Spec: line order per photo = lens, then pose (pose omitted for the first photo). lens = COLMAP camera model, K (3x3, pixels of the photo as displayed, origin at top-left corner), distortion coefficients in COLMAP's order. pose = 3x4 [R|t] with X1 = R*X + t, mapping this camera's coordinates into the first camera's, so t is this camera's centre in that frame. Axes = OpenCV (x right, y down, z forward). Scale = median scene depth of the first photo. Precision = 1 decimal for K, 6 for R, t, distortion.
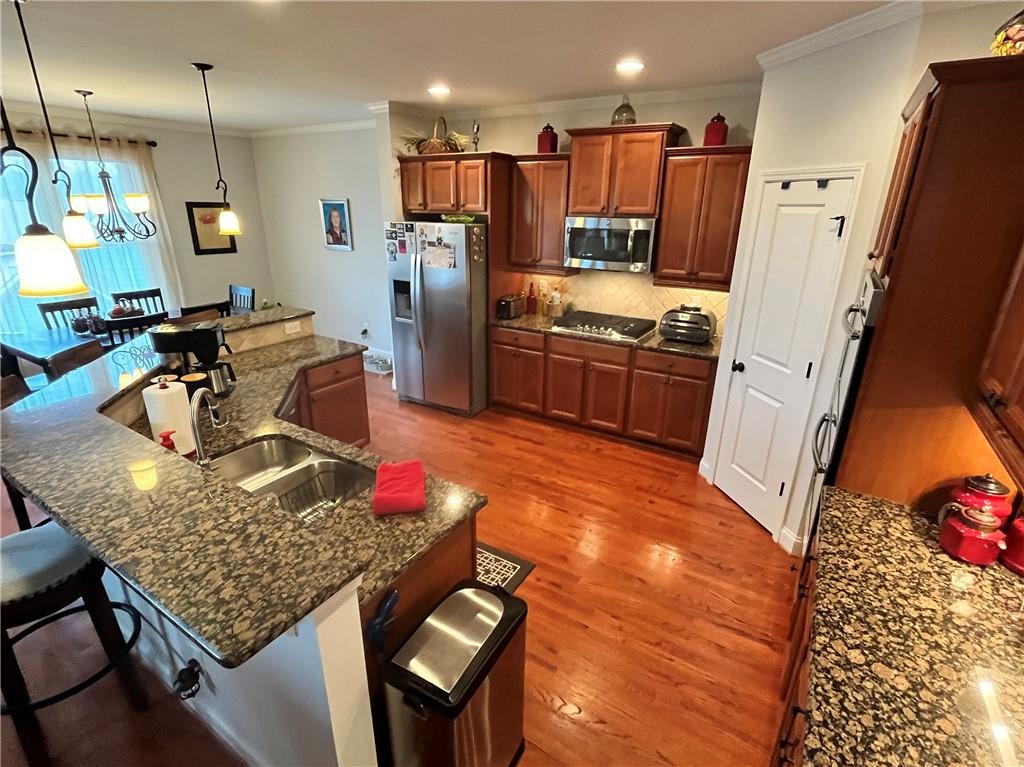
lens RADIAL K [[497.6, 0, 517.9], [0, 497.6, 387.5], [0, 0, 1]] dist [-0.008573, 0.000790]
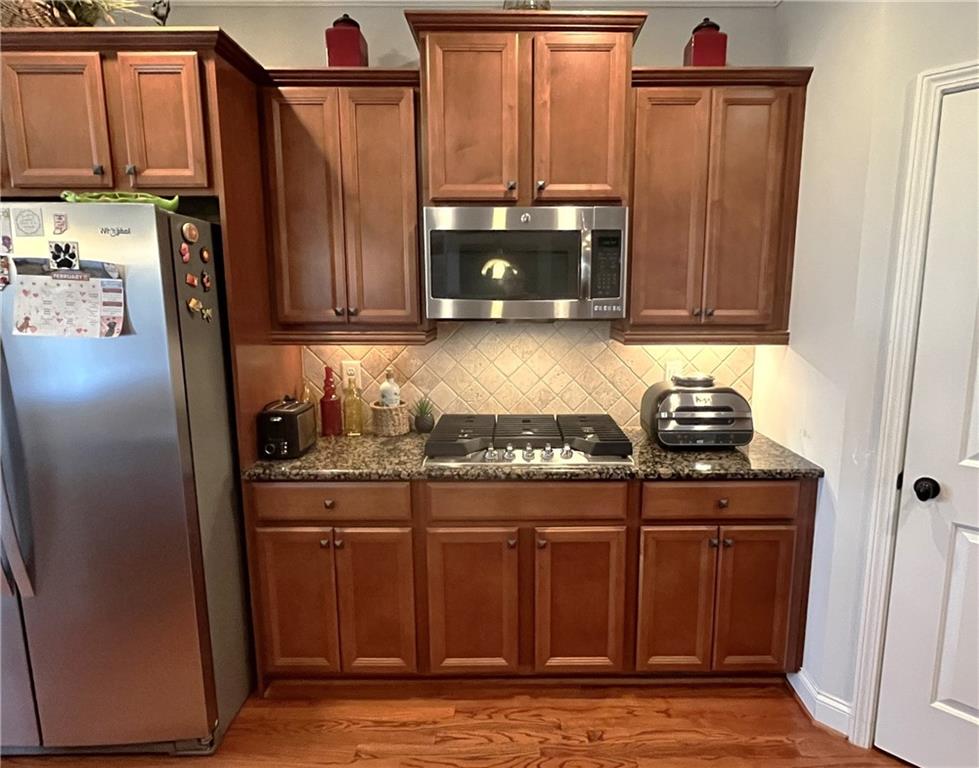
lens RADIAL K [[539.8, 0, 491.5], [0, 539.8, 389.9], [0, 0, 1]] dist [-0.003390, -0.000083]
pose [[0.850574, -0.098603, 0.516528, -0.110038], [0.193988, 0.971819, -0.133927, -0.108431], [-0.488766, 0.214115, 0.845732, 0.583051]]
